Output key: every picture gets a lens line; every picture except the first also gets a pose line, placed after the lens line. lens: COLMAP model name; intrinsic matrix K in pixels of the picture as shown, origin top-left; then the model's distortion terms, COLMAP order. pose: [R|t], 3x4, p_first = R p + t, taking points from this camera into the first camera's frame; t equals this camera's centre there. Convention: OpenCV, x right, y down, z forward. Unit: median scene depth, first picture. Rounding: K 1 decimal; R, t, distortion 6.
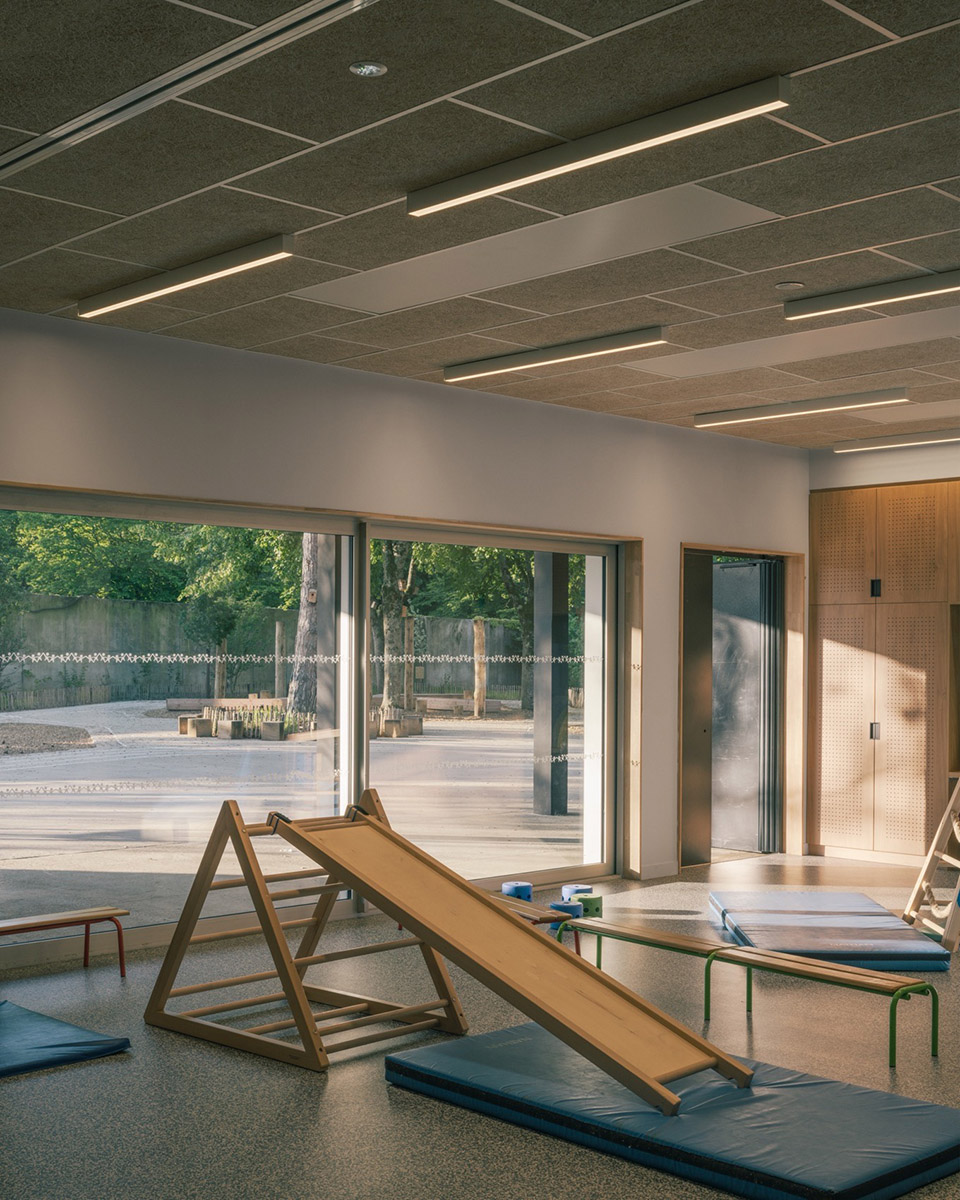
lens RADIAL K [[1490.0, 0, 479.9], [0, 1490.0, 658.9], [0, 0, 1]] dist [0.000988, 0.007058]
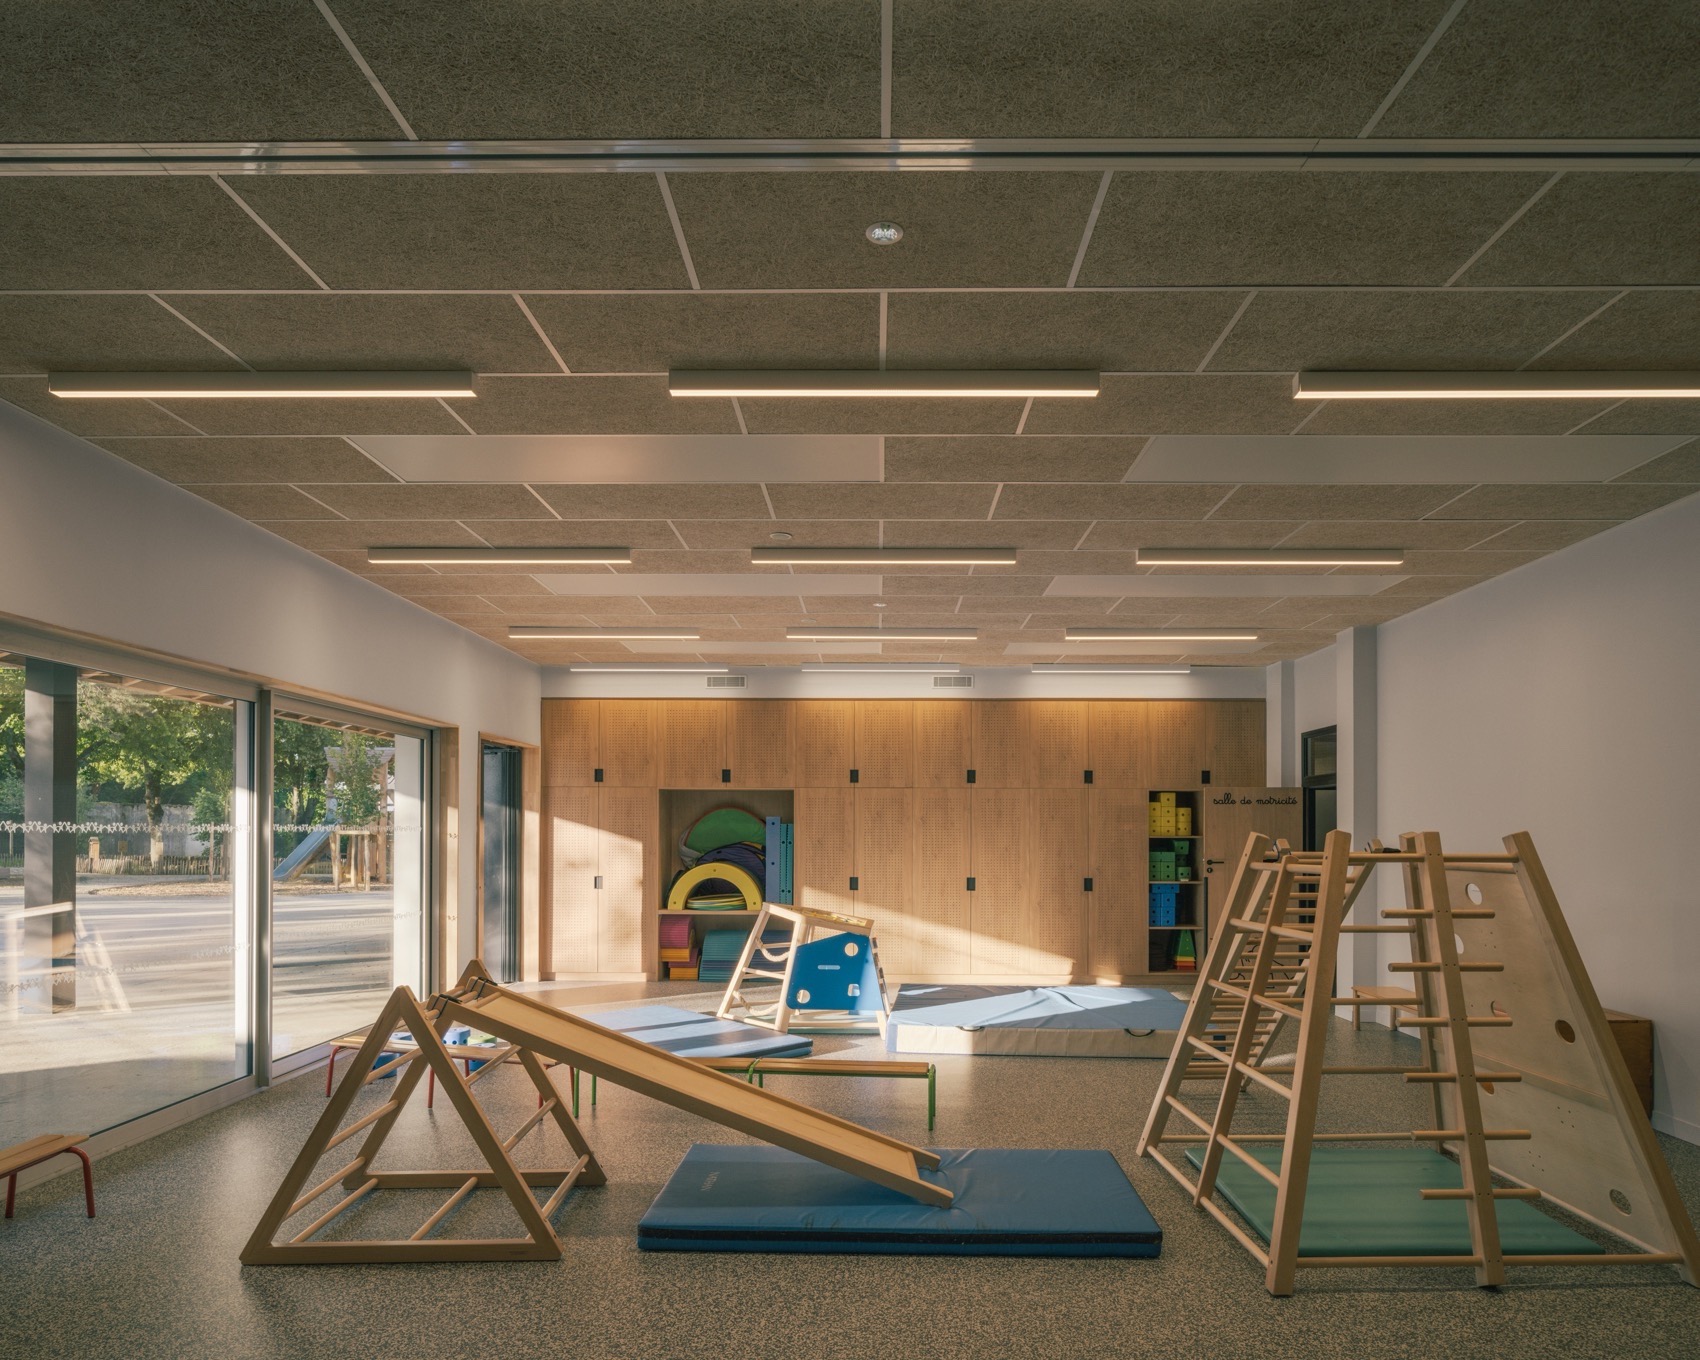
lens RADIAL K [[1007.2, 0, 853.1], [0, 1007.2, 823.5], [0, 0, 1]] dist [-0.013265, 0.001335]
pose [[0.713334, 0.002998, 0.700818, -0.265891], [0.000854, 0.999986, -0.005146, 0.000482], [-0.700824, 0.004269, 0.713321, 0.257575]]
